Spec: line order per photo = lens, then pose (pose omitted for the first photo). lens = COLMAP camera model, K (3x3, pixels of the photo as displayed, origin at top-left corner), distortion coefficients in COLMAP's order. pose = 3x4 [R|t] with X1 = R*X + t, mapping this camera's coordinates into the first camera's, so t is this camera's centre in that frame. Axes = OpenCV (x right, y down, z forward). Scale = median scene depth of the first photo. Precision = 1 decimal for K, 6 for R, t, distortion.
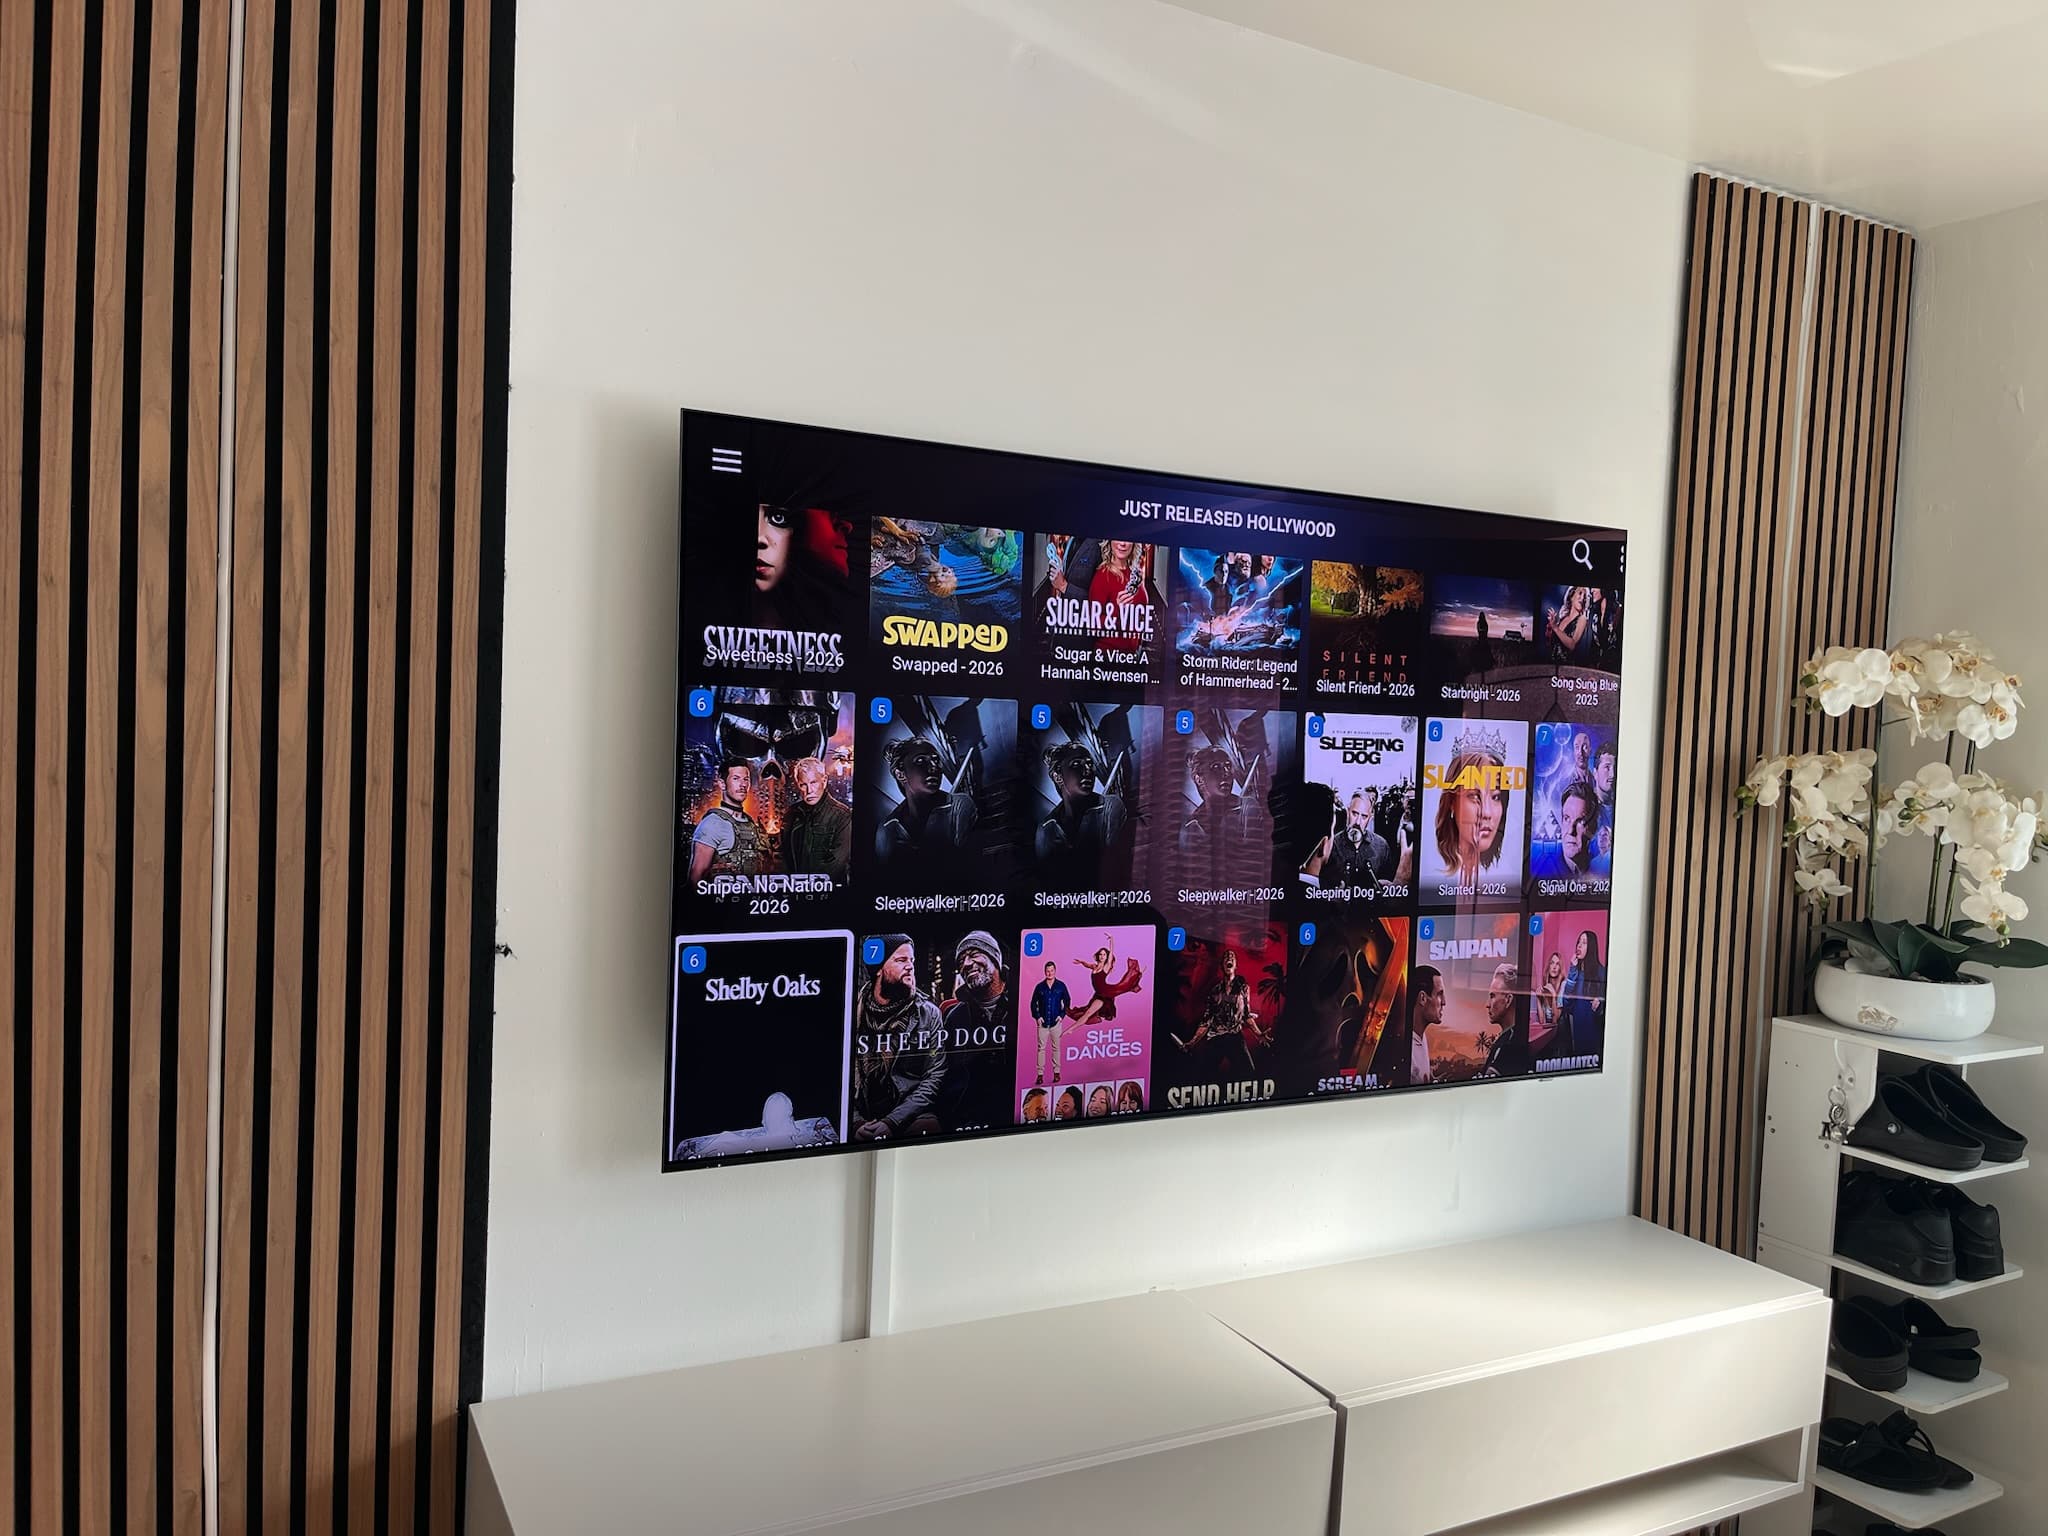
lens RADIAL K [[1587.9, 0, 1026.9], [0, 1587.9, 755.8], [0, 0, 1]] dist [0.072429, -0.083722]
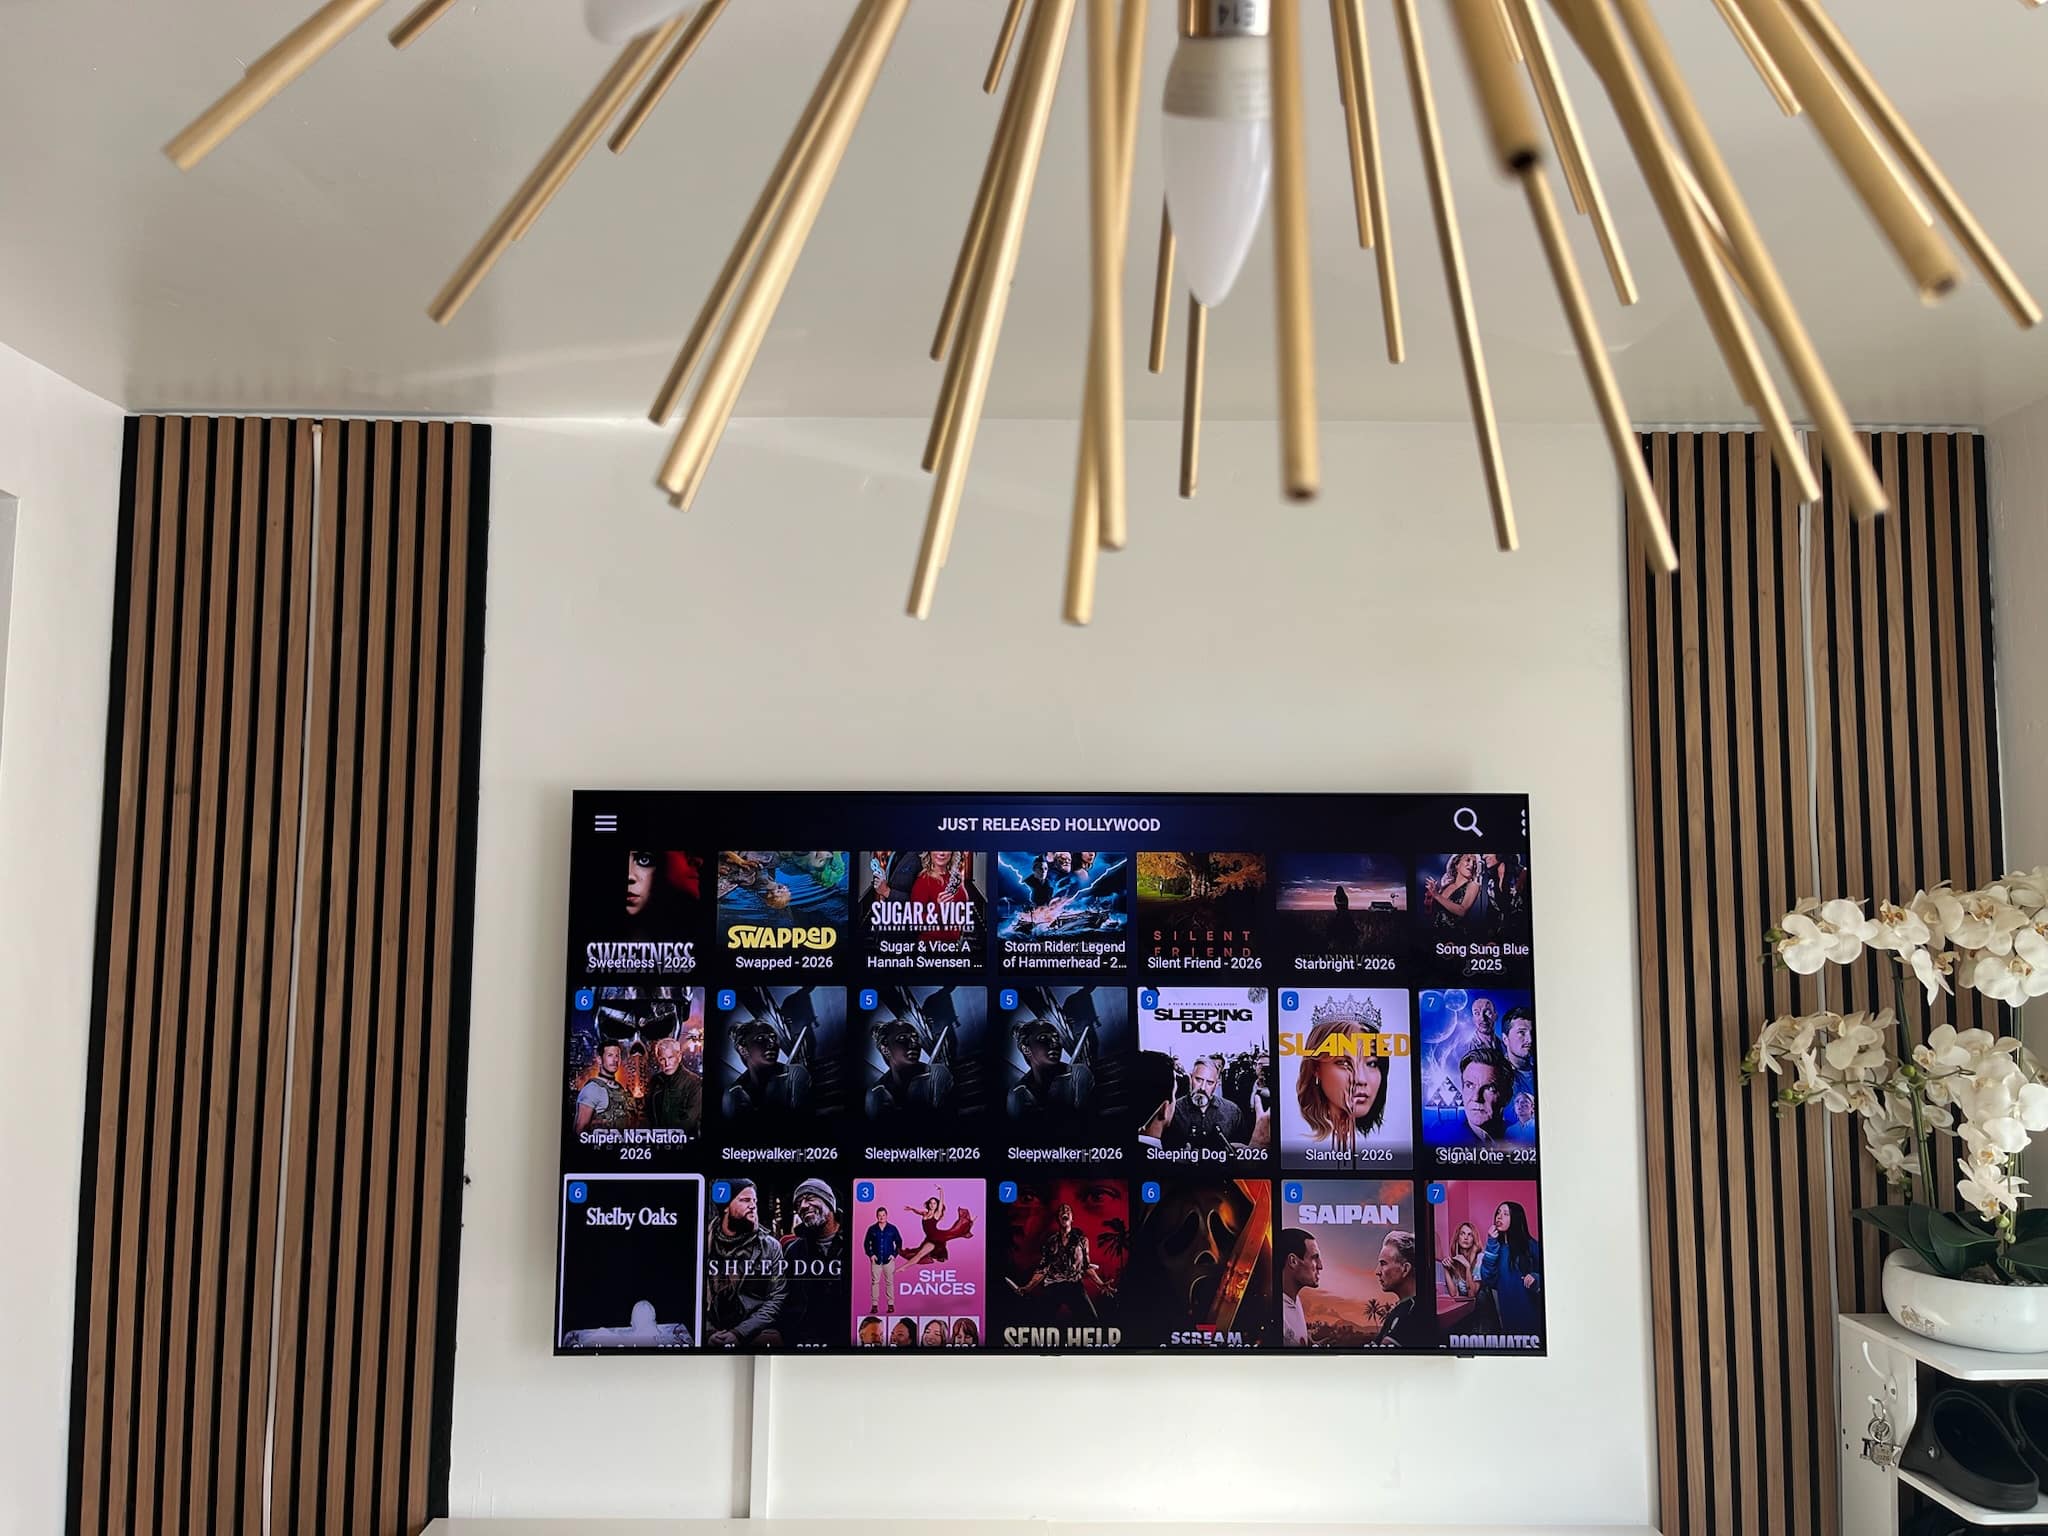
lens RADIAL K [[1587.9, 0, 1011.8], [0, 1587.9, 769.2], [0, 0, 1]] dist [0.072429, -0.083722]
pose [[0.878472, -0.088980, -0.469434, 0.678132], [0.019468, 0.988356, -0.150909, -0.012683], [0.477396, 0.123430, 0.869976, -0.039921]]
